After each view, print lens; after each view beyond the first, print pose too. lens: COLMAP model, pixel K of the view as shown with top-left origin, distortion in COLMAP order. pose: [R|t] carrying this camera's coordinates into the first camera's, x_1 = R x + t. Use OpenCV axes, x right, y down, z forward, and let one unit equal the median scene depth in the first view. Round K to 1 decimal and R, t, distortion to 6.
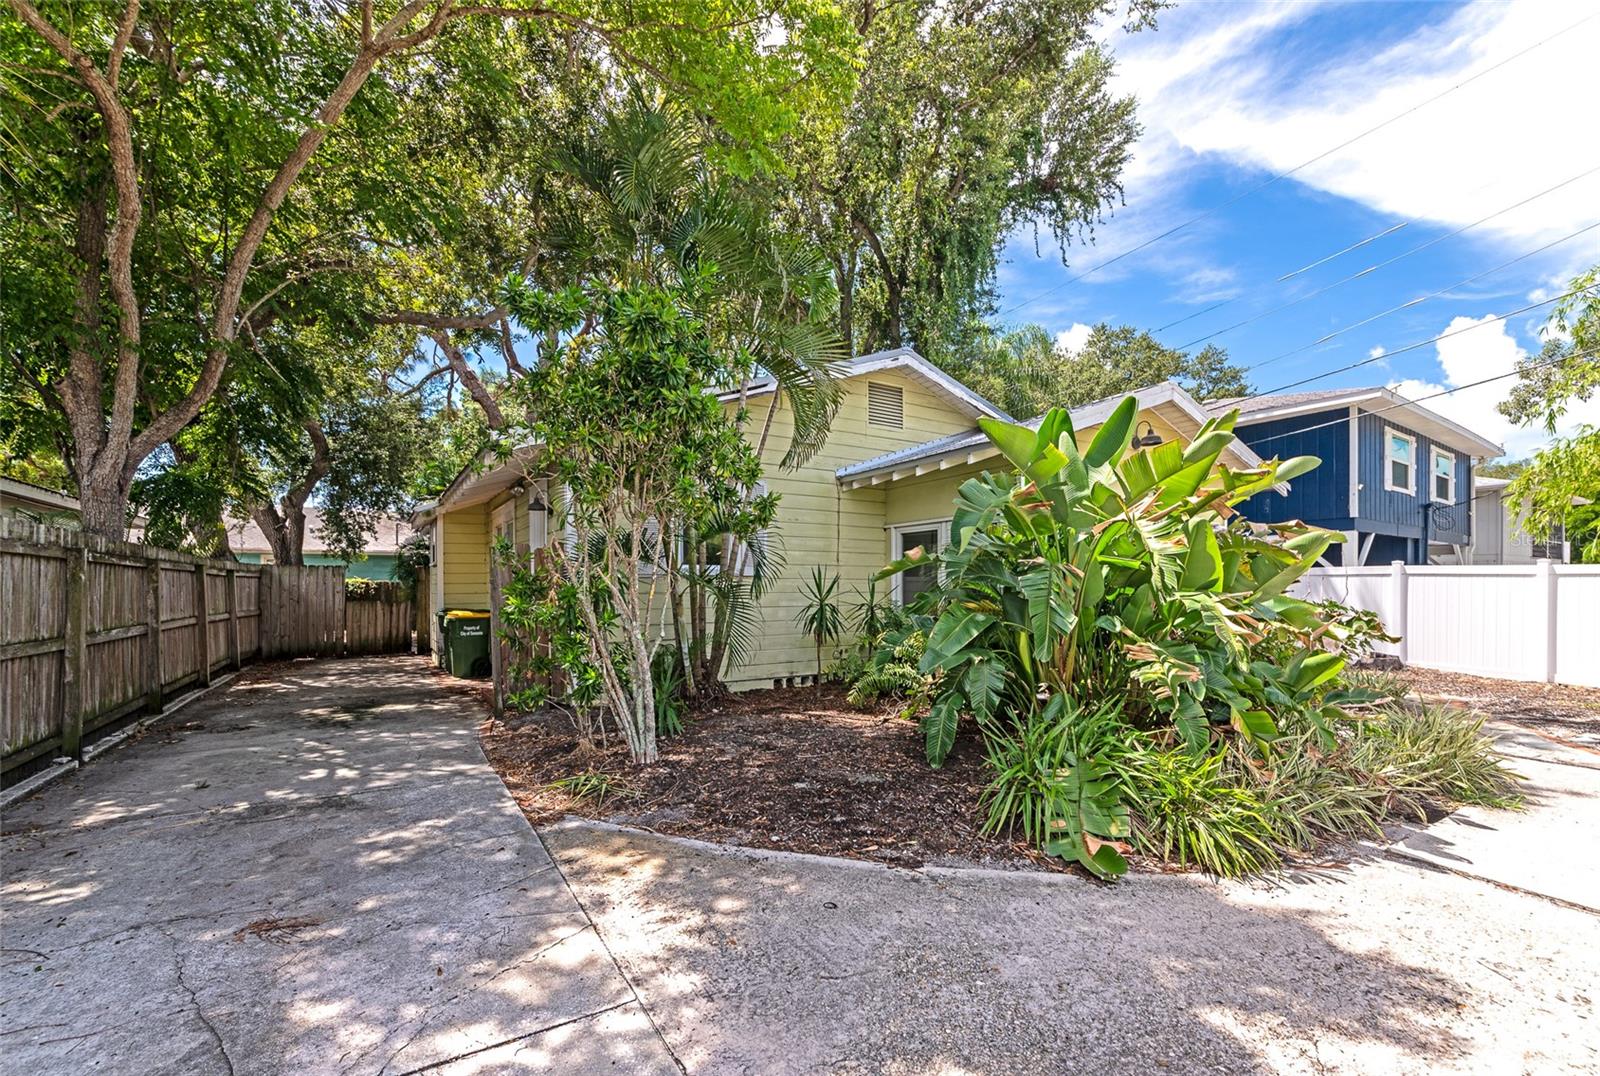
lens RADIAL K [[673.1, 0, 802.3], [0, 673.1, 595.3], [0, 0, 1]] dist [-0.001291, -0.000677]
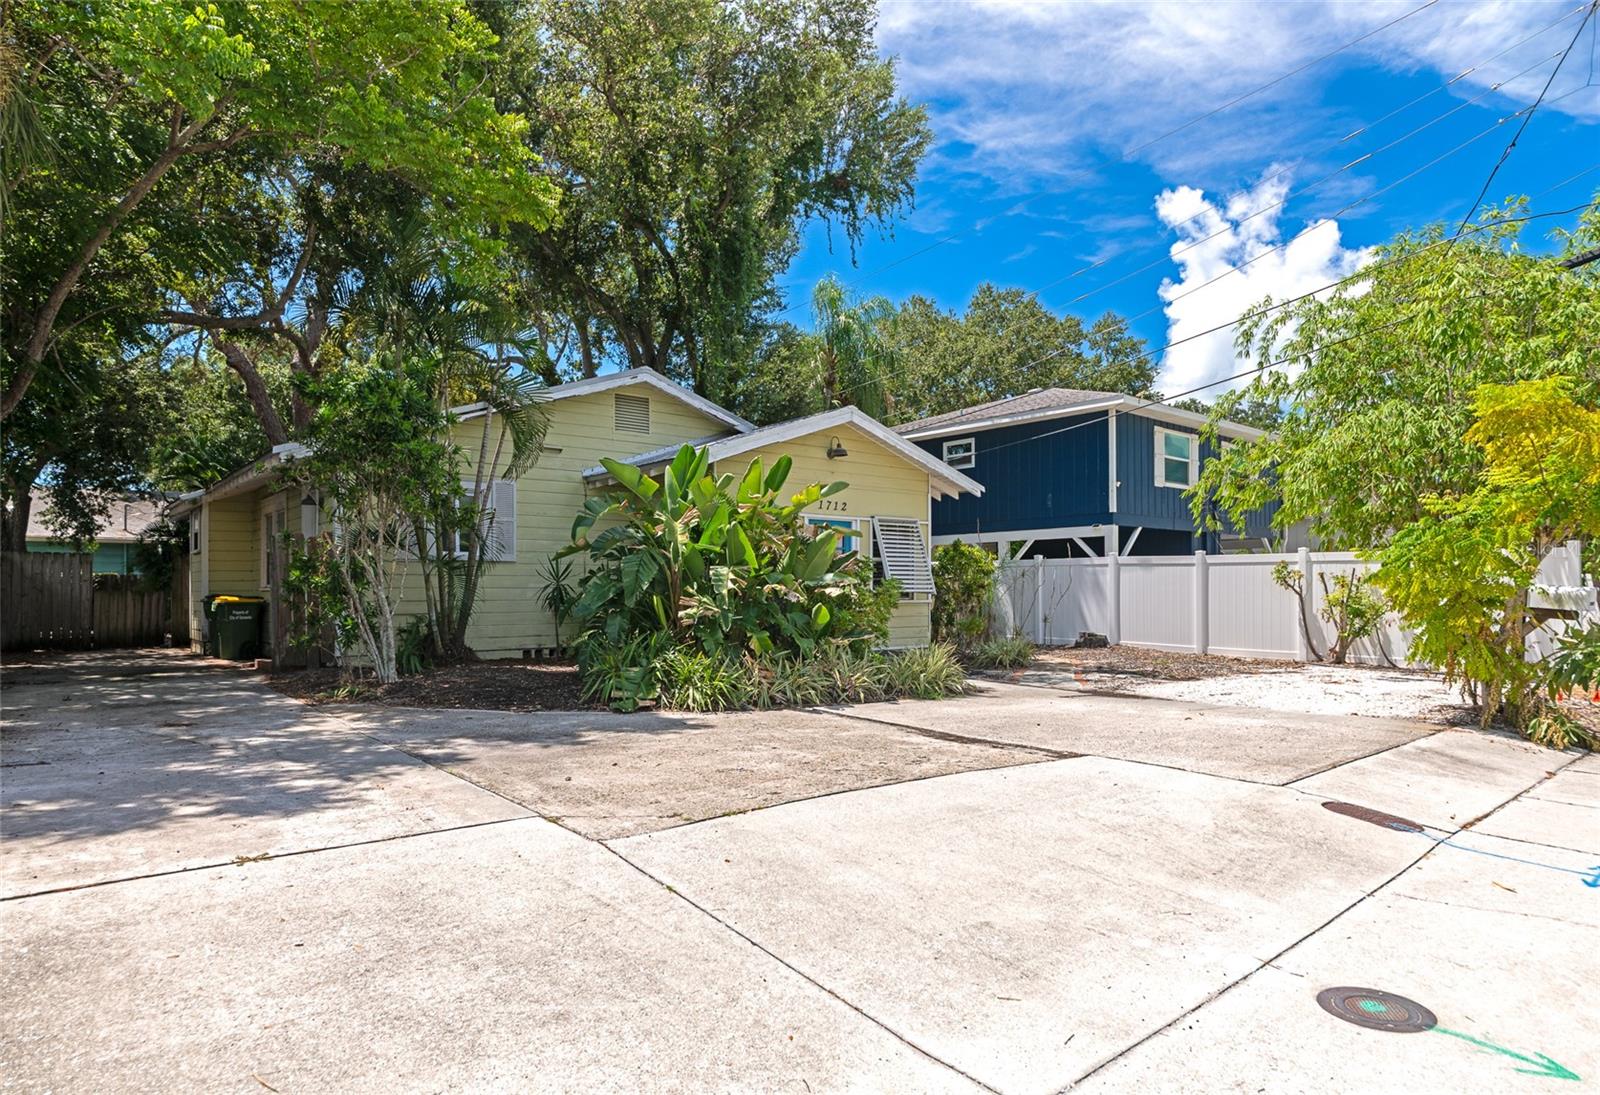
lens RADIAL K [[901.4, 0, 800.5], [0, 901.4, 582.5], [0, 0, 1]] dist [-0.003452, -0.001859]
pose [[0.991258, -0.000347, 0.131937, 0.288066], [0.002870, 0.999817, -0.018928, 0.048305], [-0.131906, 0.019141, 0.991077, -0.774618]]
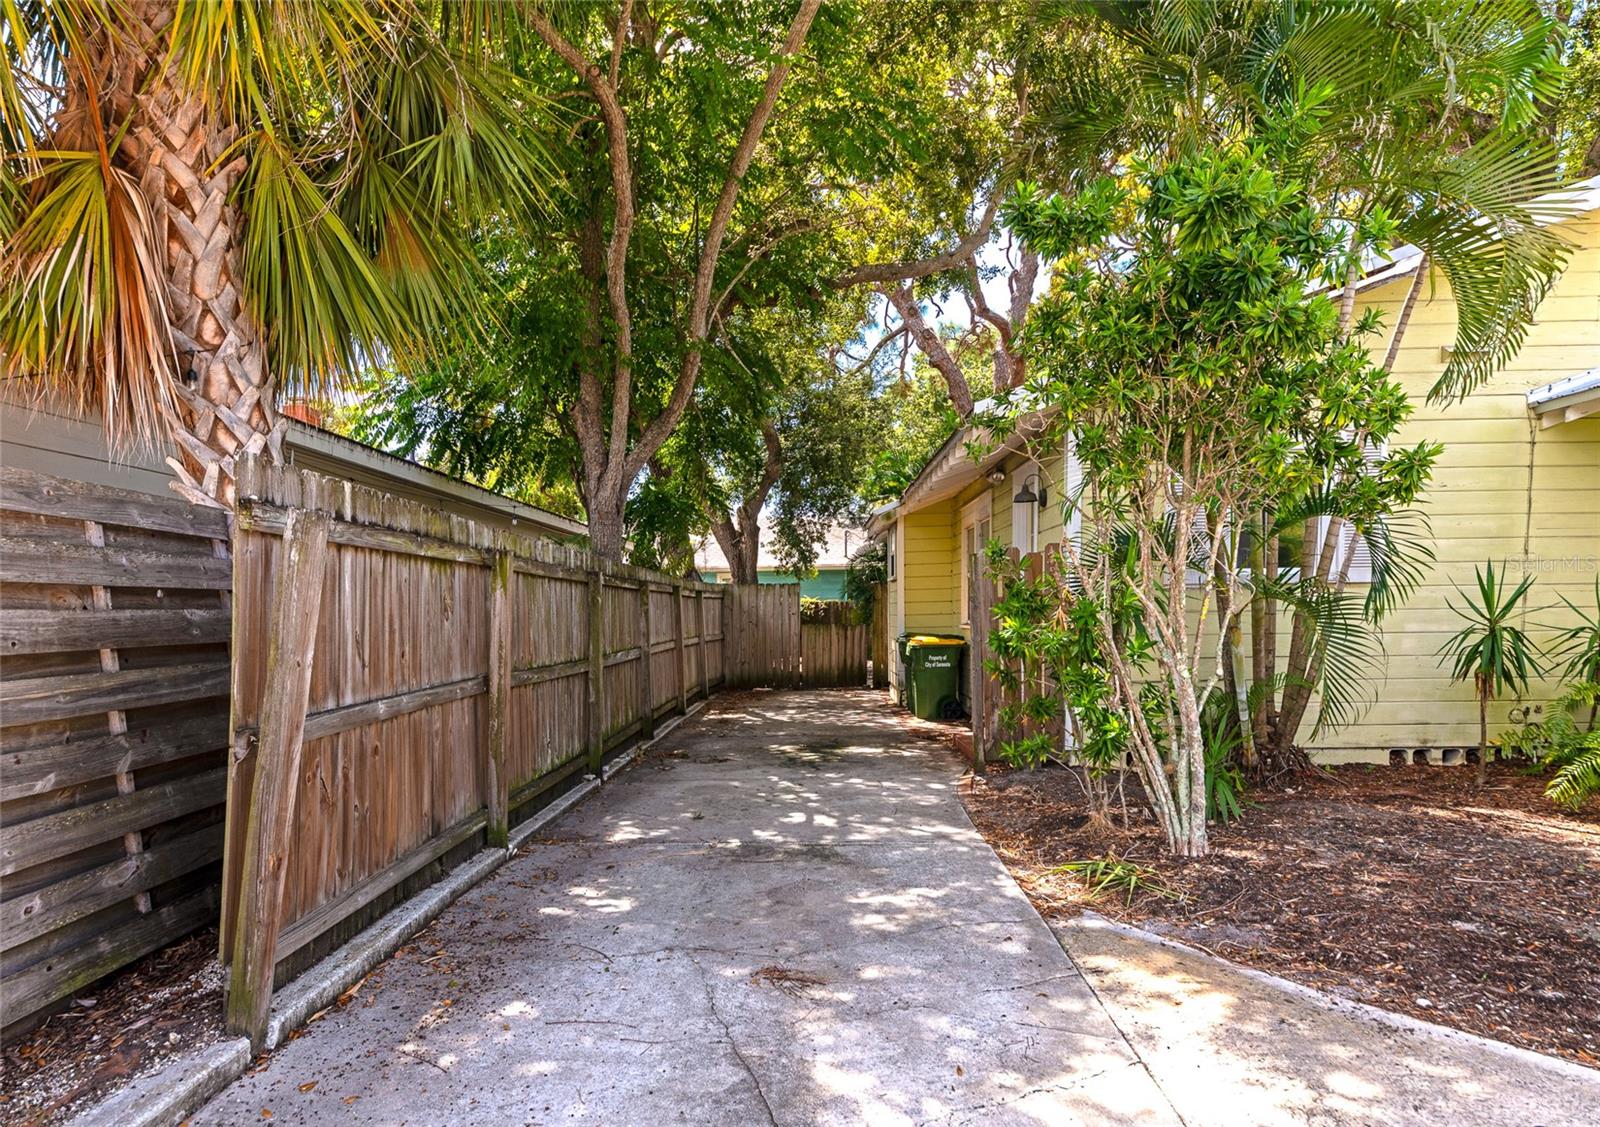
lens RADIAL K [[935.2, 0, 804.2], [0, 935.2, 671.6], [0, 0, 1]] dist [0.014707, -0.012173]
pose [[0.837054, 0.027128, -0.546447, -0.029491], [0.005112, 0.998339, 0.057392, 0.000885], [0.547096, -0.050834, 0.835525, -0.015014]]
